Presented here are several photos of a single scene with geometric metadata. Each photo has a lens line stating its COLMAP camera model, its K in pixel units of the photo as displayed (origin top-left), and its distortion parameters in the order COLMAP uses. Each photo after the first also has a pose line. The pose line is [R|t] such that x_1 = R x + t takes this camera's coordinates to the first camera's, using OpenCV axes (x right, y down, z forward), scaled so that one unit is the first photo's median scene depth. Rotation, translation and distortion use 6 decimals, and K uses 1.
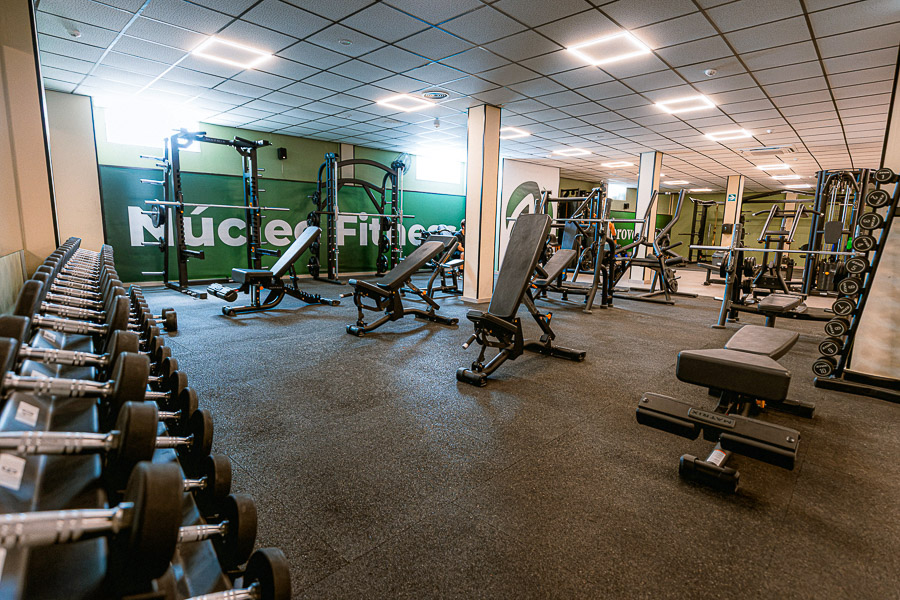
lens RADIAL K [[453.5, 0, 450.3], [0, 453.5, 300.8], [0, 0, 1]] dist [-0.005694, -0.000883]
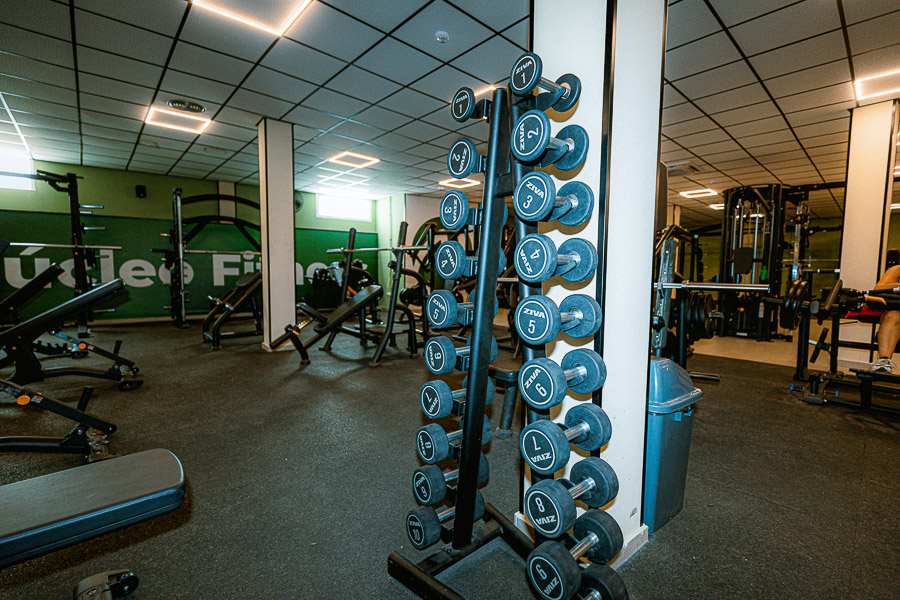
lens RADIAL K [[401.1, 0, 455.8], [0, 401.1, 296.7], [0, 0, 1]] dist [0.000382, 0.000066]
pose [[0.997450, -0.013029, -0.070163, 0.342789], [0.006494, 0.995685, -0.092571, -0.019198], [0.071066, 0.091880, 0.993231, 0.217263]]
